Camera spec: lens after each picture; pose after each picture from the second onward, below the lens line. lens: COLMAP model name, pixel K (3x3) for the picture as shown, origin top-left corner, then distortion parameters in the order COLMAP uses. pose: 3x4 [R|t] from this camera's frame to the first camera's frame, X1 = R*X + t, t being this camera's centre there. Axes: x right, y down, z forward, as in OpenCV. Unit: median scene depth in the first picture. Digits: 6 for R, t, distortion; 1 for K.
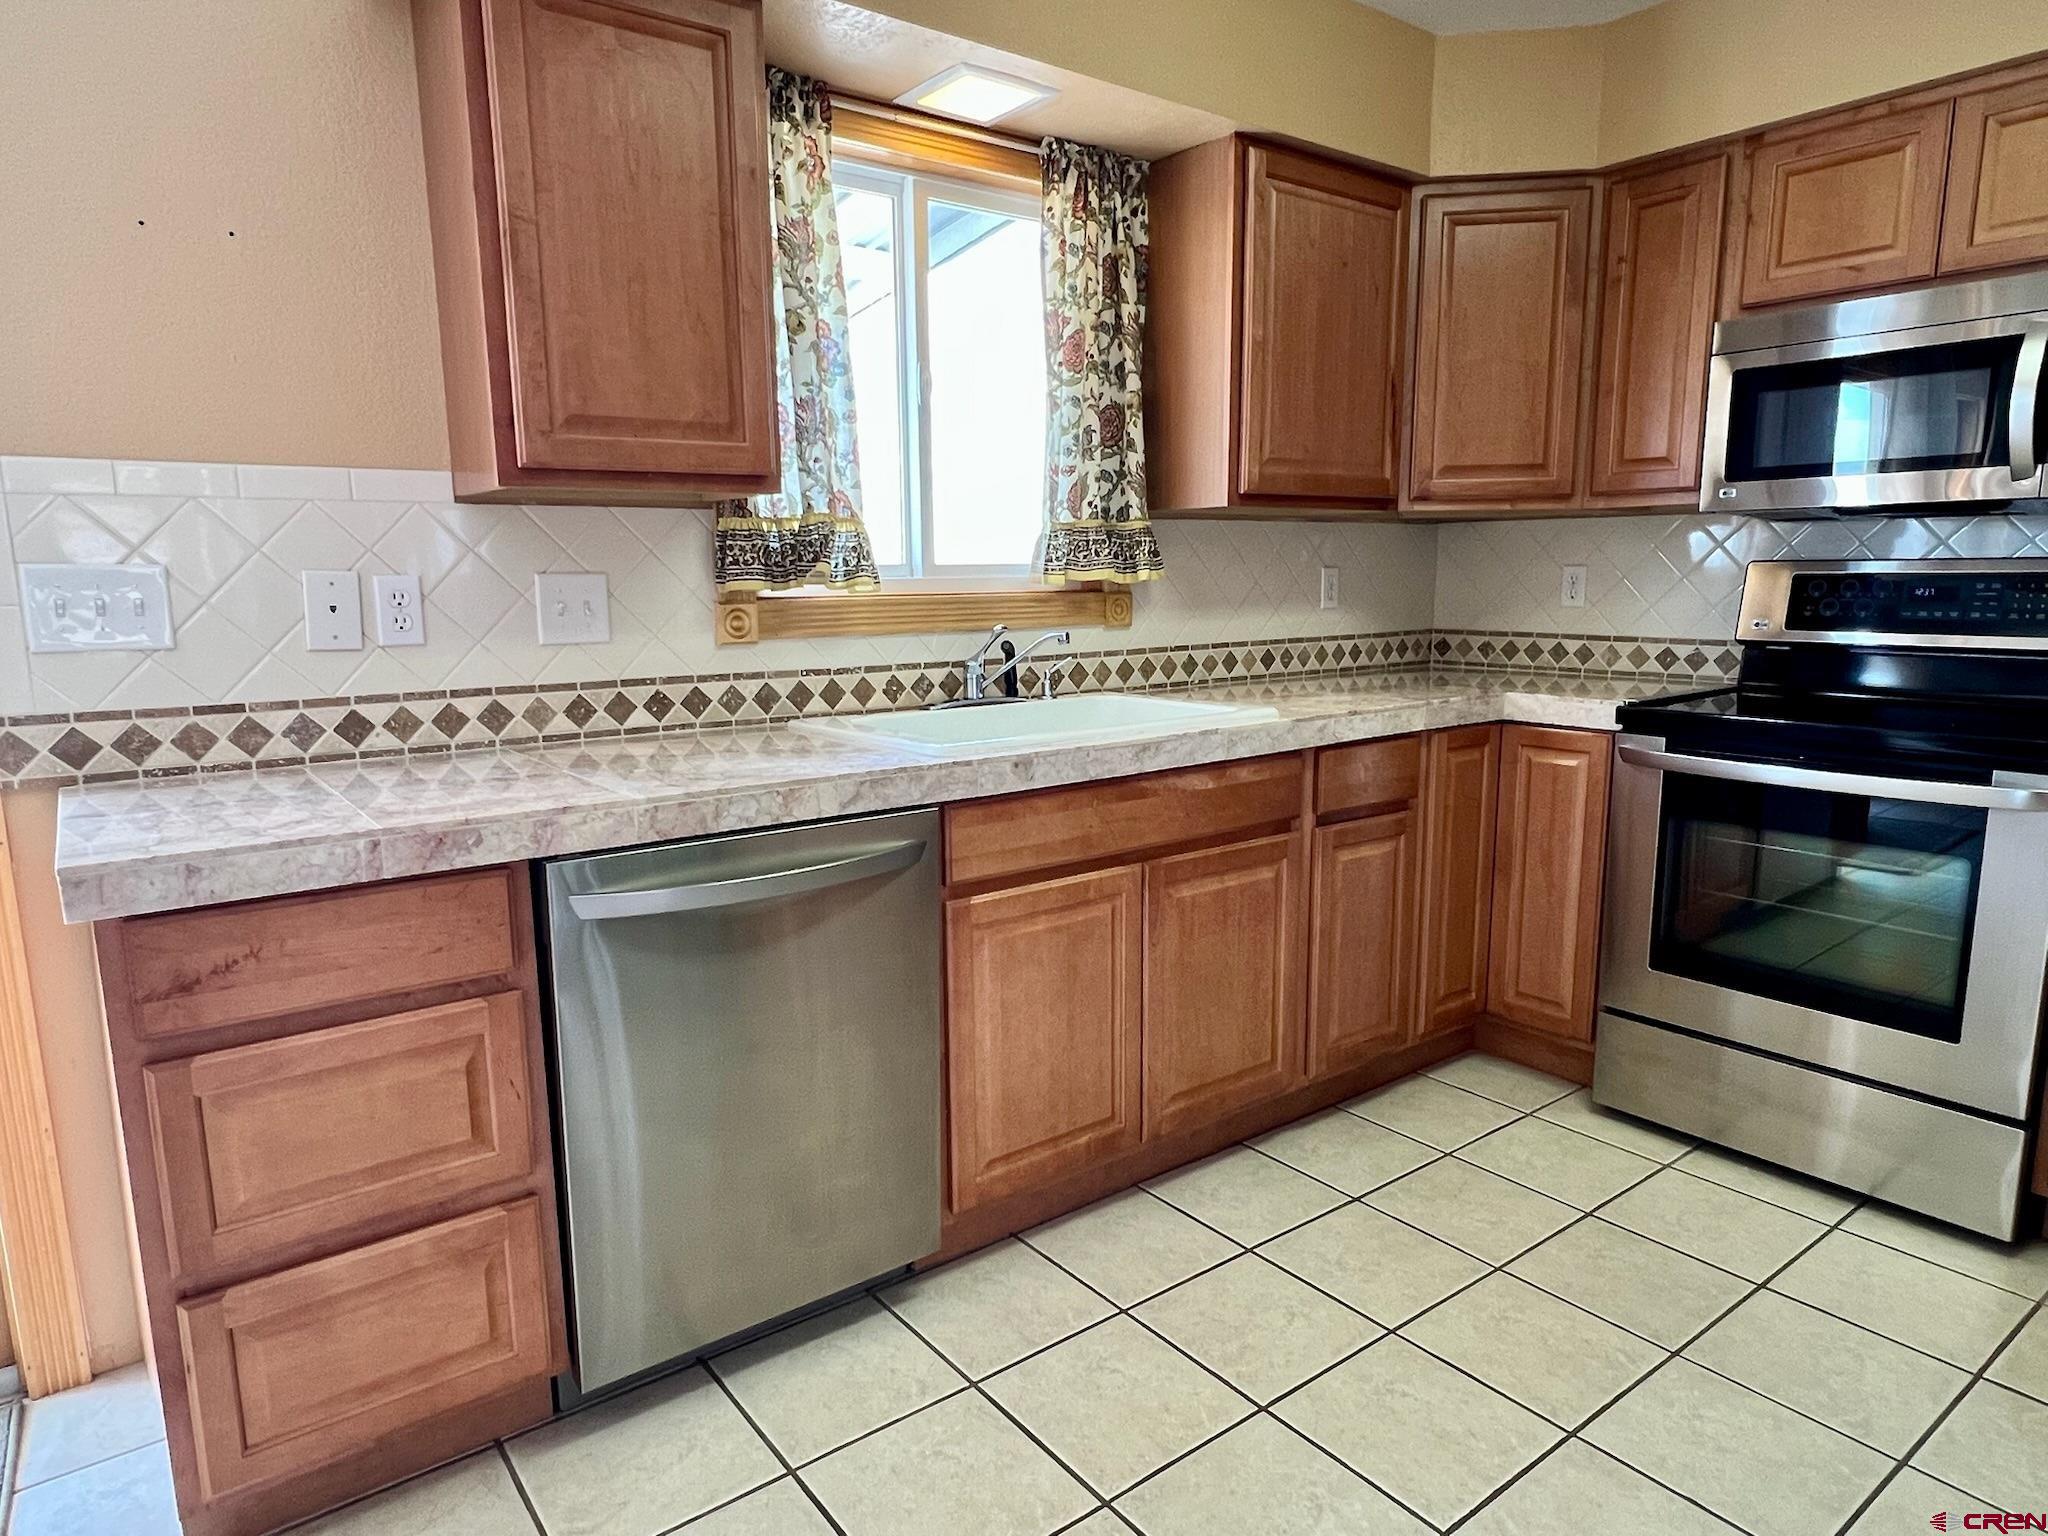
lens RADIAL K [[1236.8, 0, 1008.6], [0, 1236.8, 780.2], [0, 0, 1]] dist [-0.001271, -0.001593]
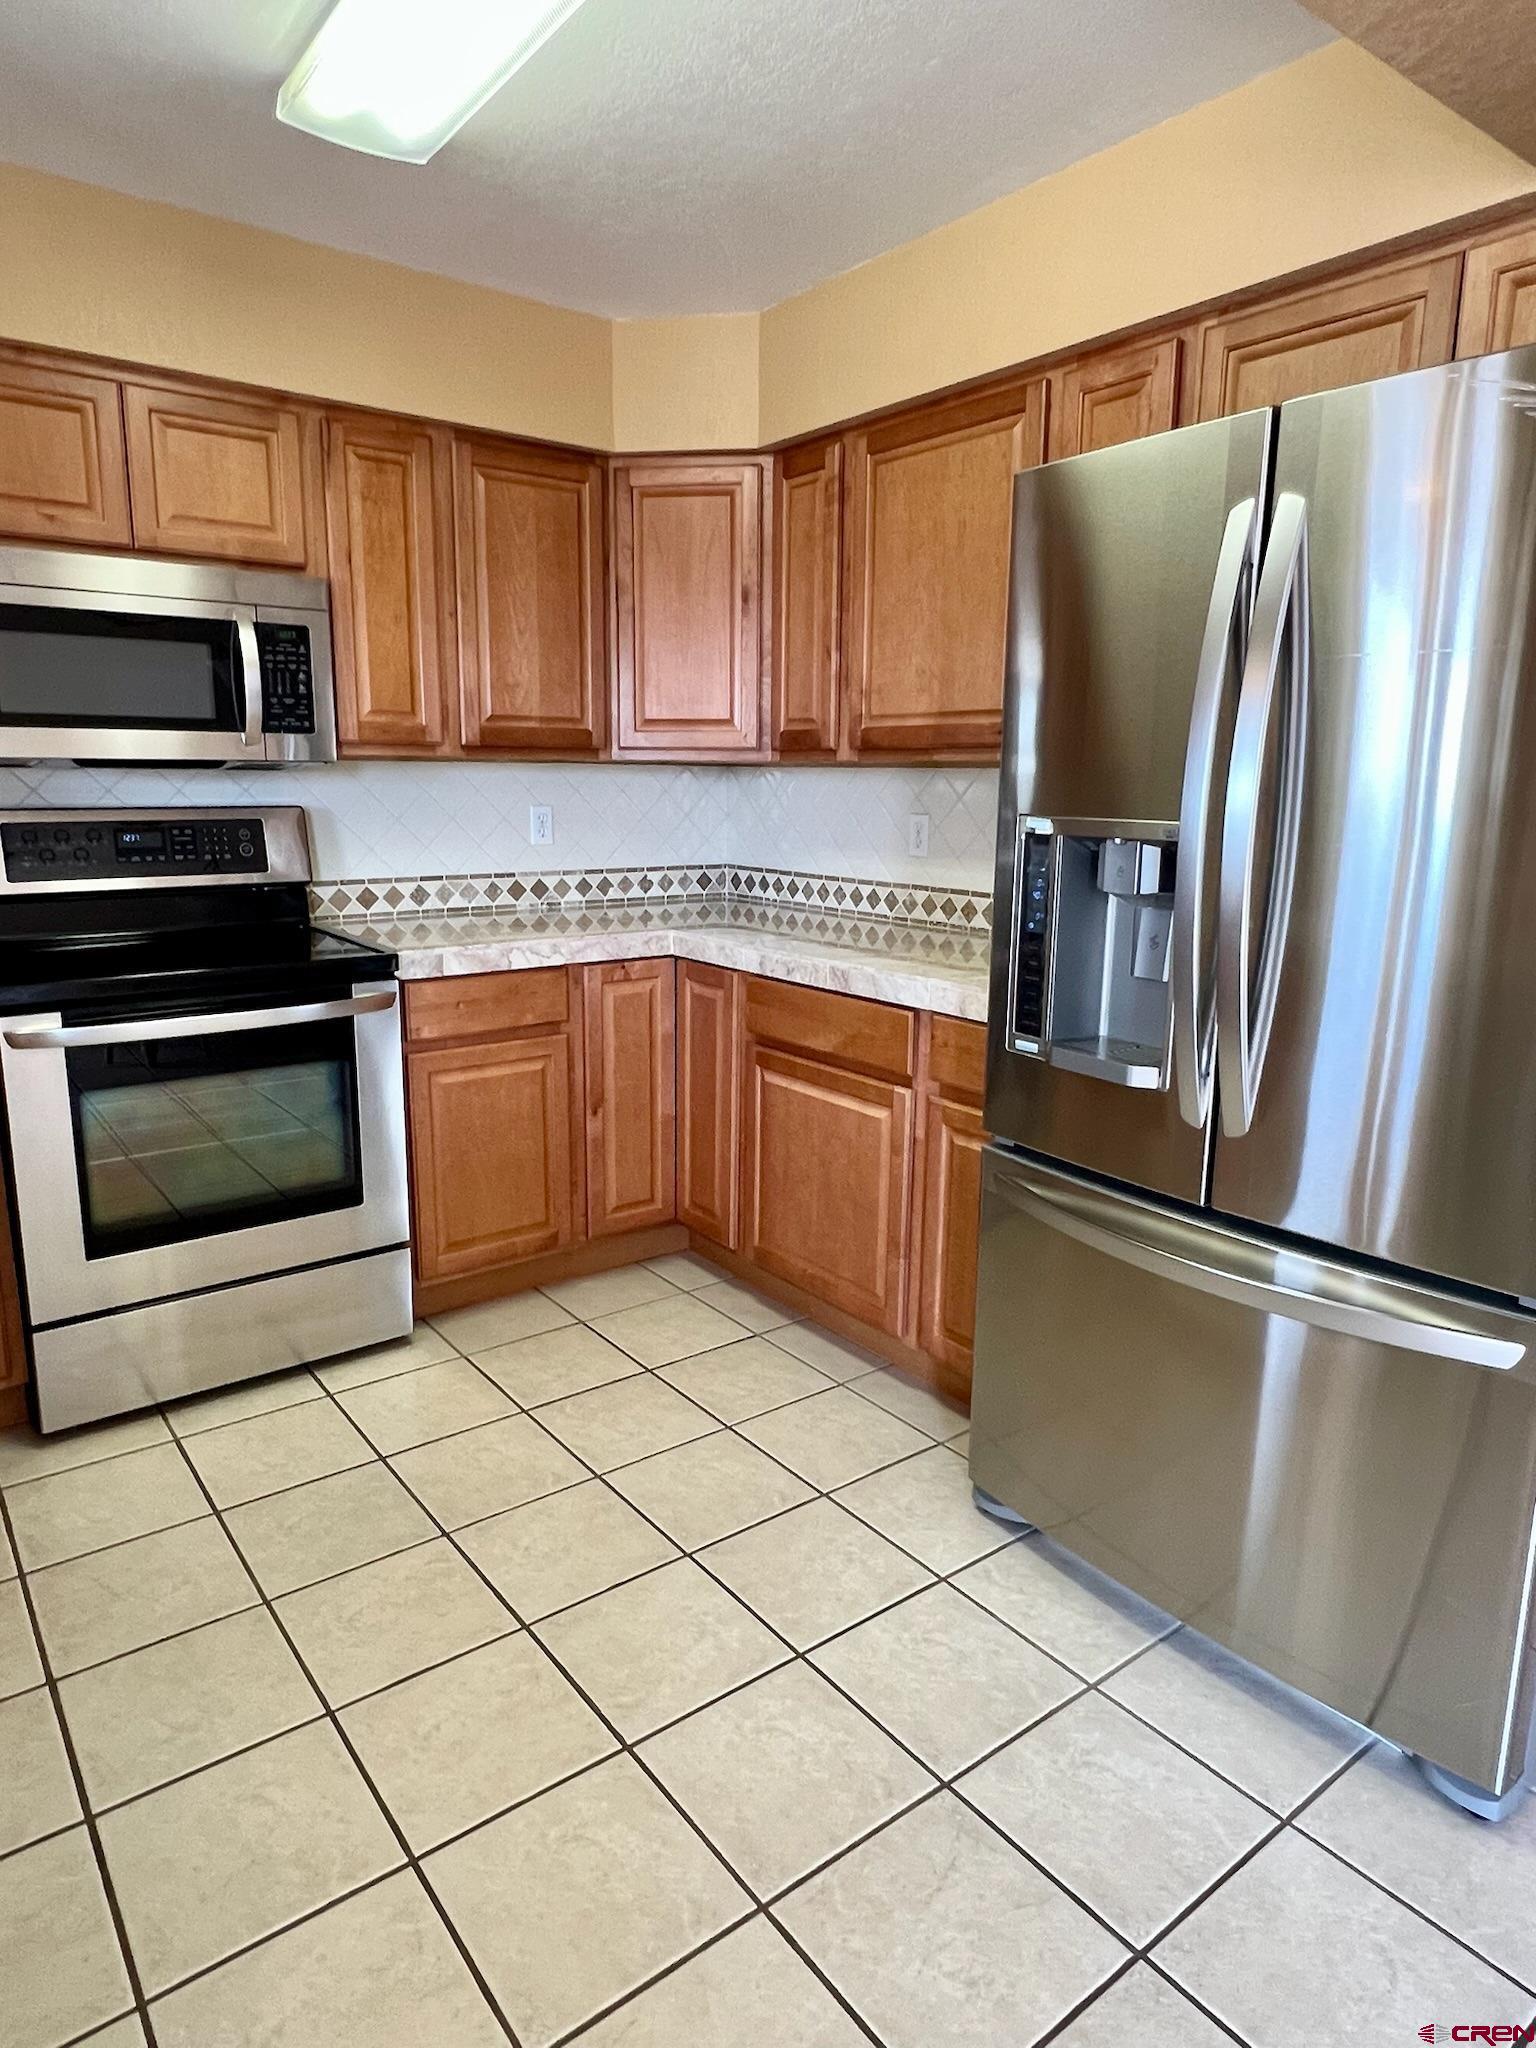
lens RADIAL K [[1236.8, 0, 764.2], [0, 1236.8, 1020.5], [0, 0, 1]] dist [-0.001271, -0.001593]
pose [[-0.011159, -0.186405, 0.982410, -0.360623], [0.158028, 0.969795, 0.185806, -0.113361], [-0.987372, 0.157322, 0.018635, 0.466695]]
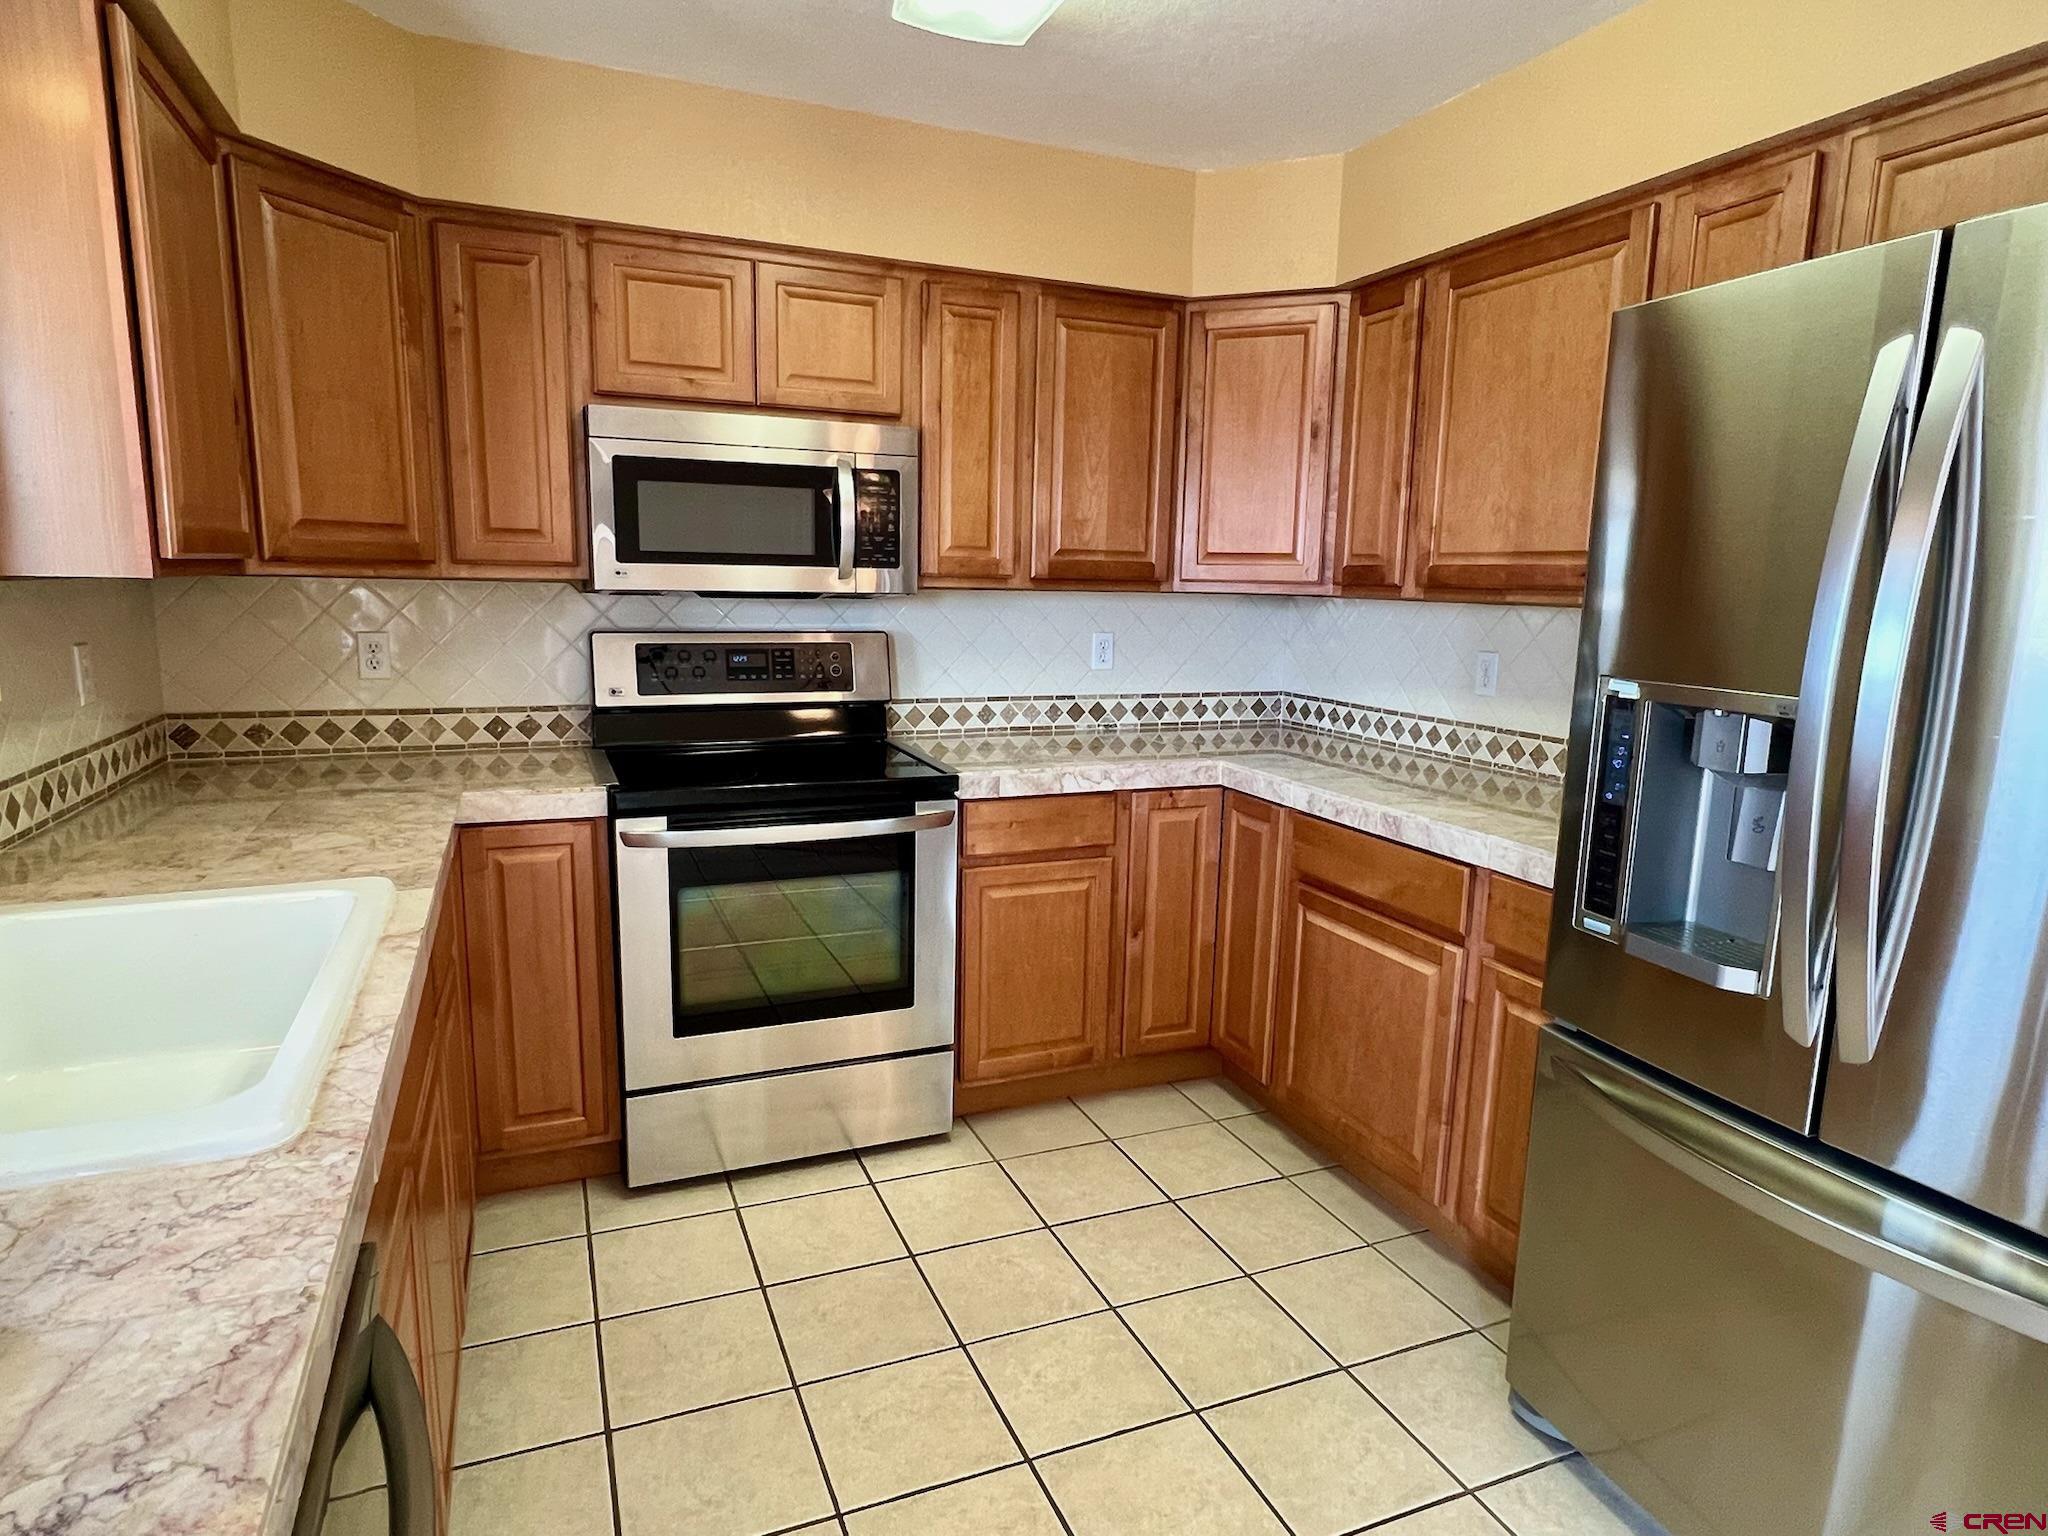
lens RADIAL K [[1171.8, 0, 1021.2], [0, 1171.8, 778.0], [0, 0, 1]] dist [0.000417, -0.003219]
pose [[0.243296, -0.150452, 0.958213, -0.317674], [0.139756, 0.983026, 0.118863, -0.137900], [-0.959831, 0.104997, 0.260193, 0.454735]]
